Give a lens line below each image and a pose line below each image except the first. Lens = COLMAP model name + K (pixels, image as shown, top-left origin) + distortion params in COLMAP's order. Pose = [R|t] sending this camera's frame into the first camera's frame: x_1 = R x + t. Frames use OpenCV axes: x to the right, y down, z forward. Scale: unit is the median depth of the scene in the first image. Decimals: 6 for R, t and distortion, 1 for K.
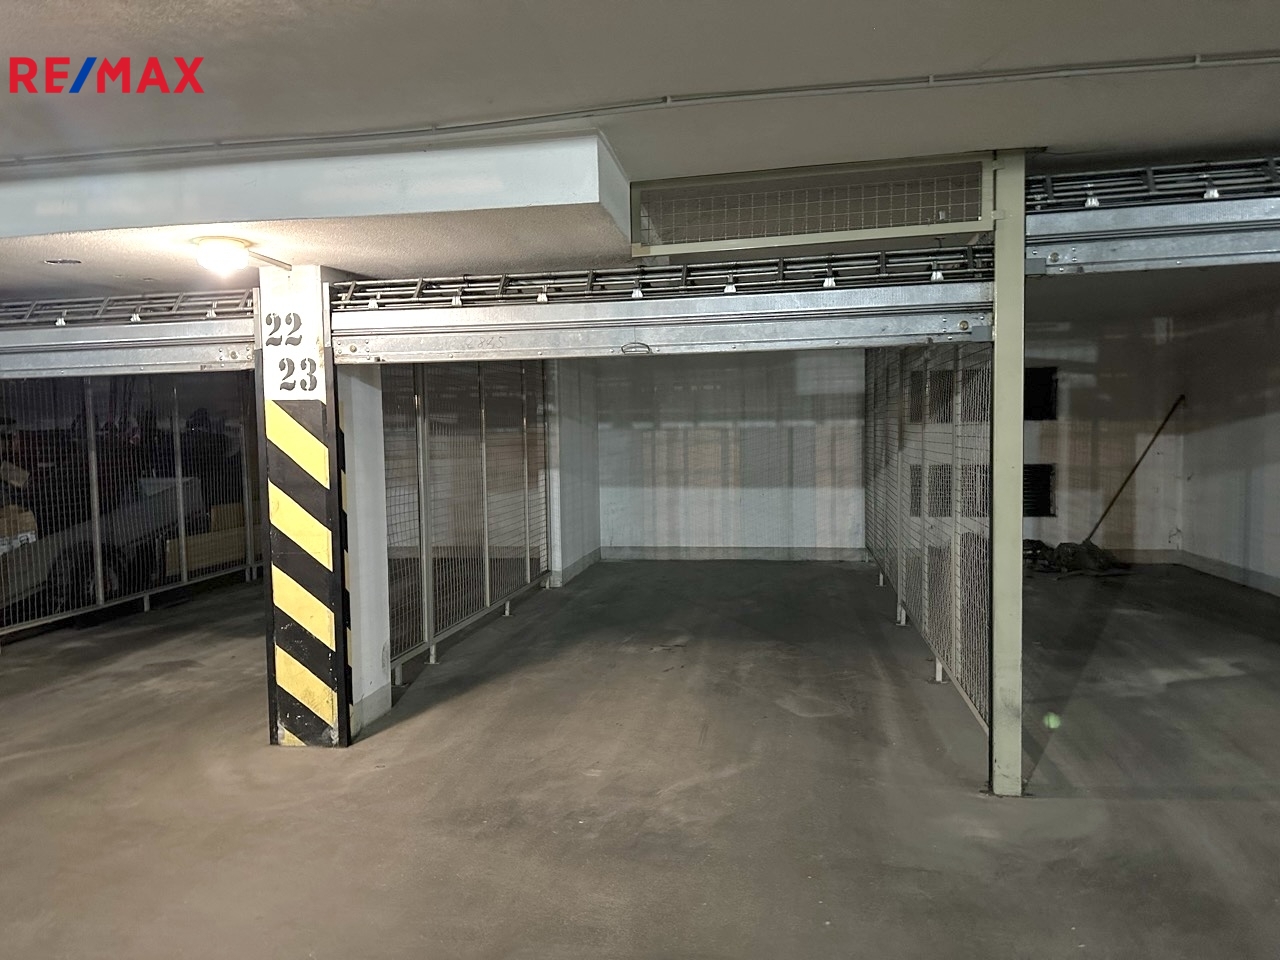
lens RADIAL K [[898.5, 0, 640.3], [0, 898.5, 483.0], [0, 0, 1]] dist [0.044707, -0.041450]
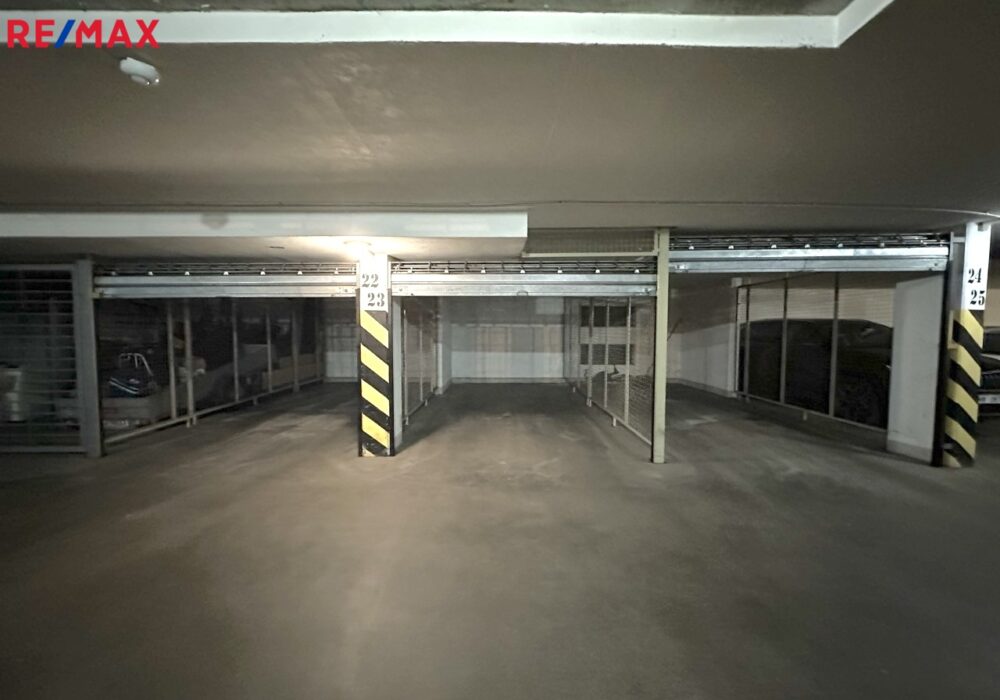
lens RADIAL K [[399.0, 0, 499.7], [0, 399.0, 349.8], [0, 0, 1]] dist [-0.000614, 0.000084]
pose [[0.985390, 0.011962, 0.169894, -0.234368], [-0.010730, 0.999909, -0.008165, 0.016646], [-0.169976, 0.006222, 0.985428, -0.085219]]
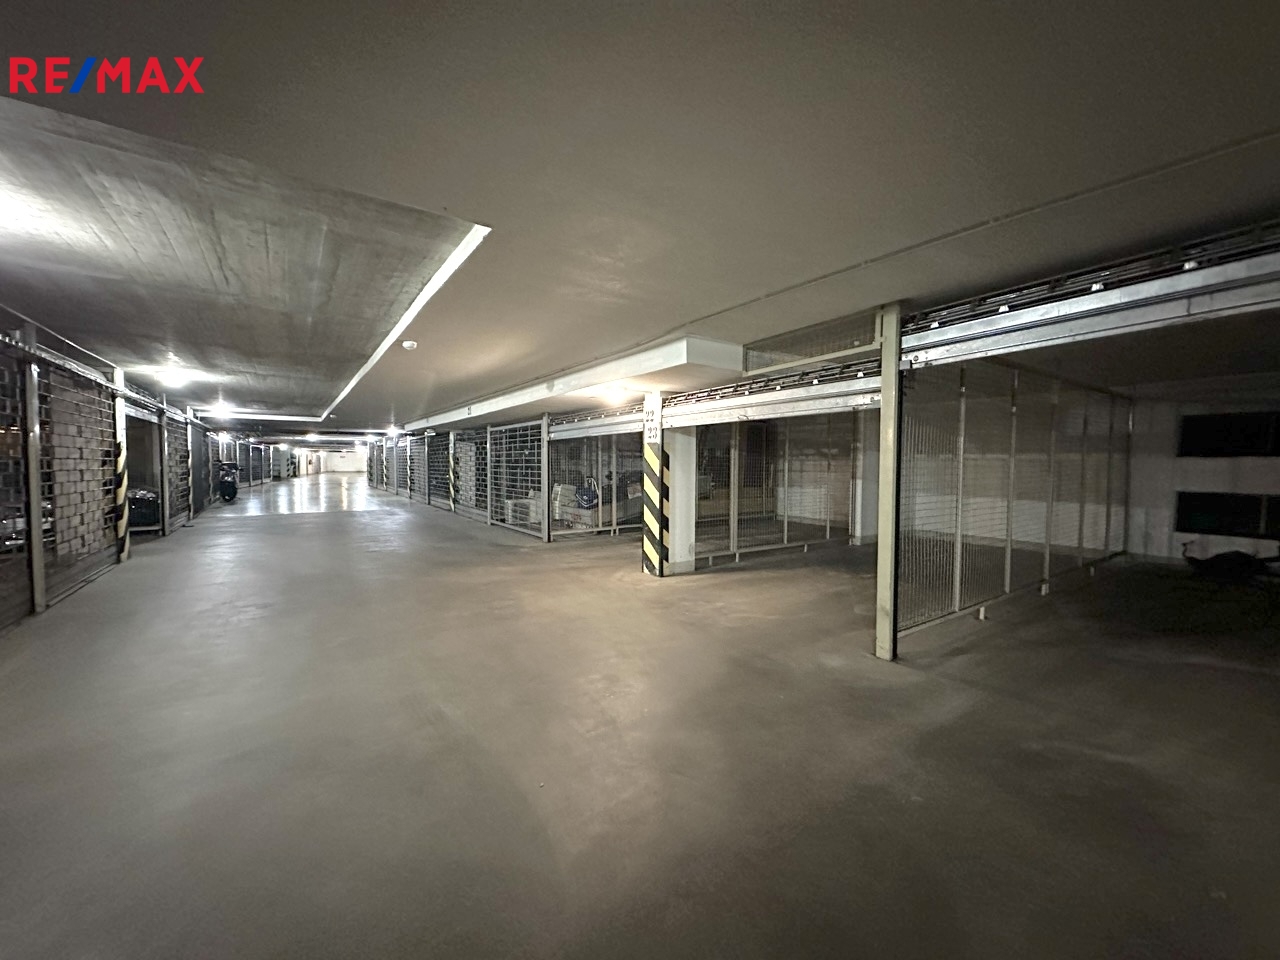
lens RADIAL K [[513.9, 0, 640.5], [0, 513.9, 484.4], [0, 0, 1]] dist [-0.002916, 0.000244]
pose [[0.688658, 0.052226, -0.723203, 0.685580], [-0.059407, 0.998113, 0.015509, 0.009252], [0.722649, 0.032283, 0.690461, -0.054286]]
